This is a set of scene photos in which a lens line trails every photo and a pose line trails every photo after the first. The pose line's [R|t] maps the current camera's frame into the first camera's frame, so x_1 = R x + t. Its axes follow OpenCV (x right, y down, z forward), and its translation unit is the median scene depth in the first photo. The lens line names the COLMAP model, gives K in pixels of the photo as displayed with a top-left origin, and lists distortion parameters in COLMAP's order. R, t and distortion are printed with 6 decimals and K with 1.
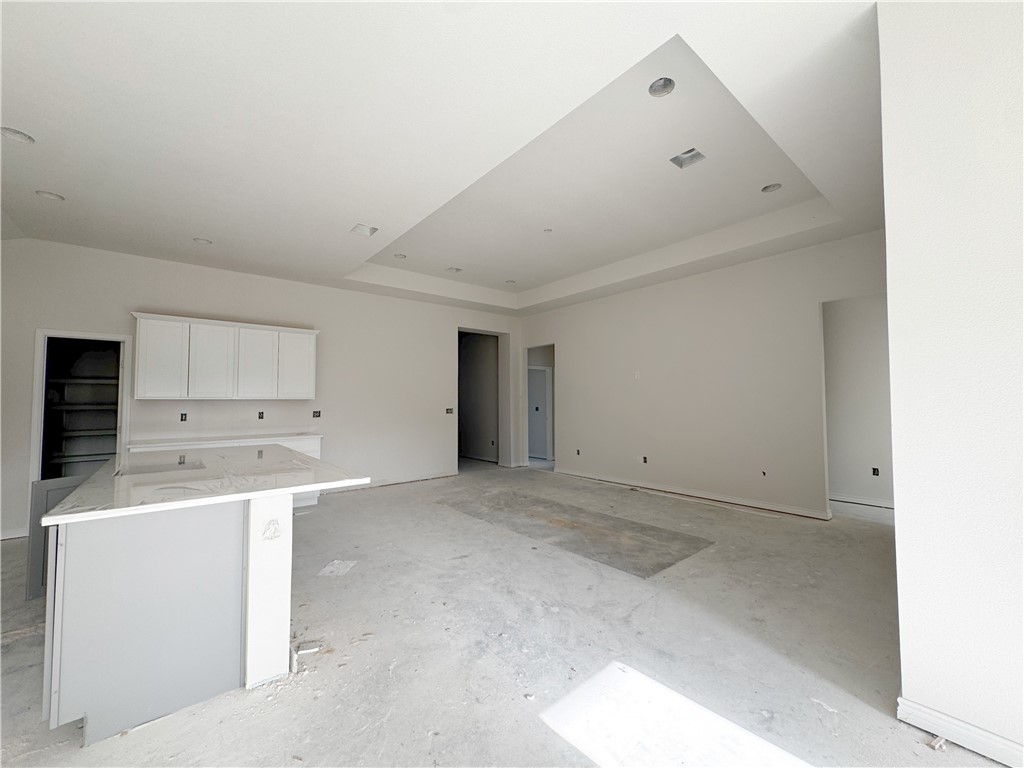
lens RADIAL K [[409.1, 0, 507.7], [0, 409.1, 383.7], [0, 0, 1]] dist [-0.003676, 0.001137]
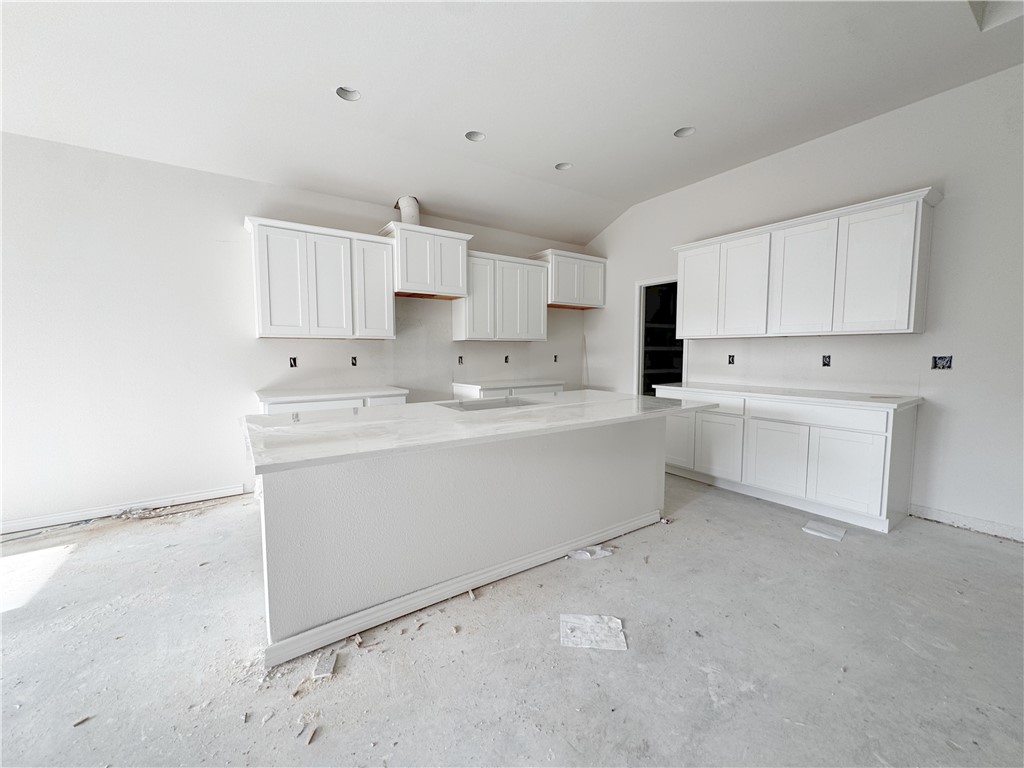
lens RADIAL K [[409.1, 0, 512.3], [0, 409.1, 381.4], [0, 0, 1]] dist [-0.003676, 0.001137]
pose [[-0.080760, 0.081144, -0.993425, 0.091123], [0.045668, 0.995935, 0.077636, 0.049402], [0.995687, -0.039098, -0.084138, 0.733579]]
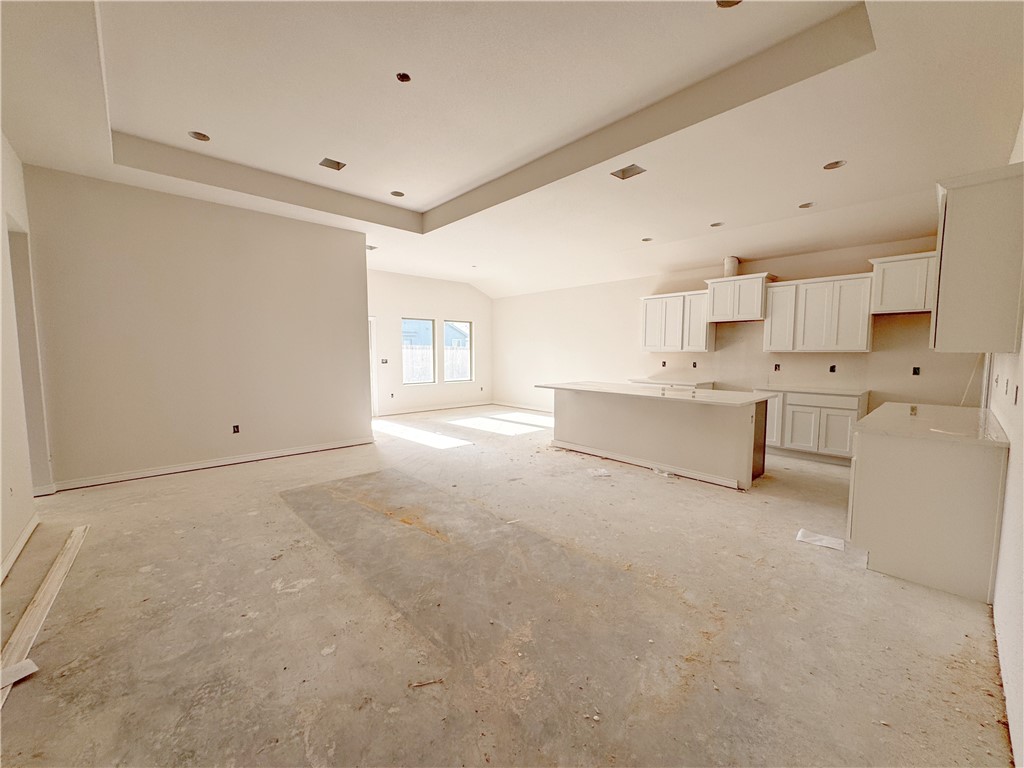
lens RADIAL K [[409.1, 0, 512.5], [0, 409.1, 383.0], [0, 0, 1]] dist [-0.003676, 0.001137]
pose [[-0.998137, 0.010552, -0.060096, -0.026874], [0.008447, 0.999345, 0.035189, 0.067754], [0.060428, 0.034616, -0.997572, 1.842296]]
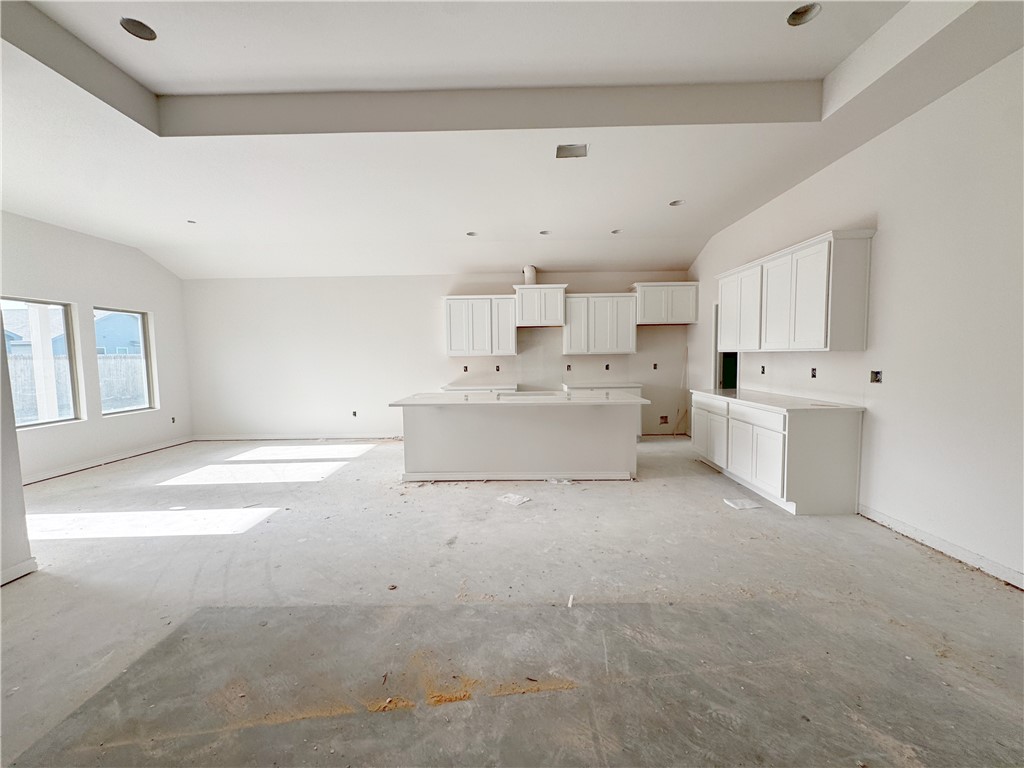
lens RADIAL K [[409.1, 0, 512.4], [0, 409.1, 382.9], [0, 0, 1]] dist [-0.003676, 0.001137]
pose [[-0.637570, 0.070253, -0.767183, 0.369297], [0.053397, 0.997468, 0.046966, 0.043110], [0.768540, -0.011021, -0.639707, 1.361785]]
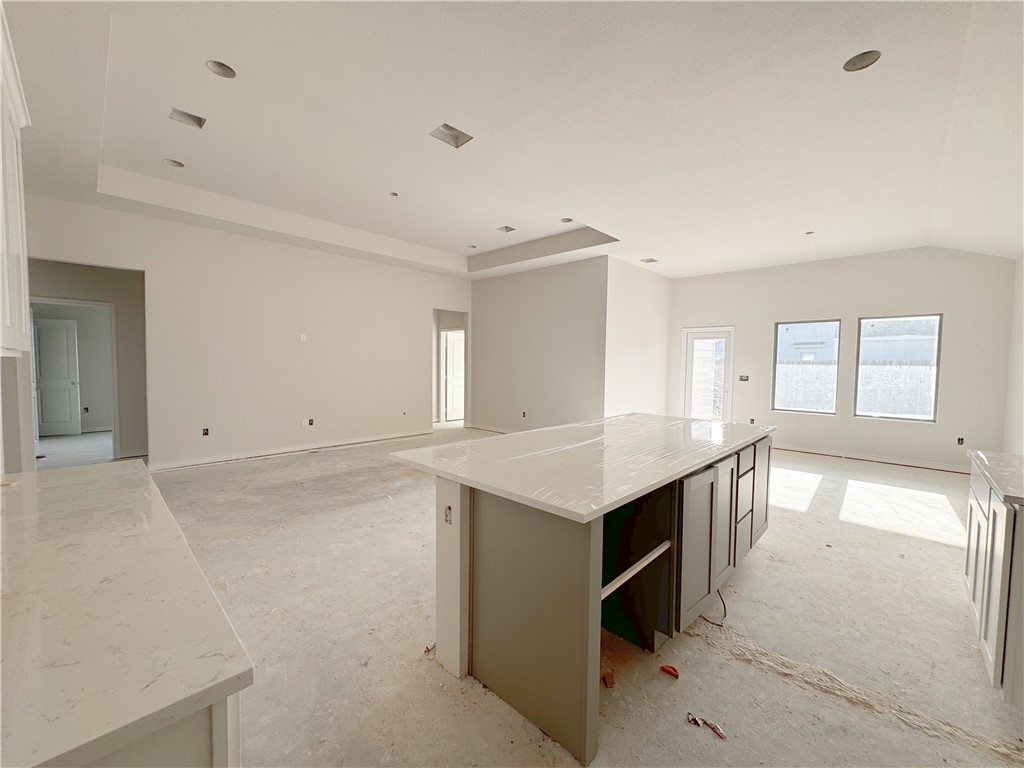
lens RADIAL K [[409.1, 0, 513.2], [0, 409.1, 383.9], [0, 0, 1]] dist [-0.003676, 0.001137]
pose [[-0.122436, -0.041904, 0.991591, -1.063985], [-0.054022, 0.997908, 0.035501, 0.039650], [-0.991005, -0.049221, -0.124444, 0.916576]]
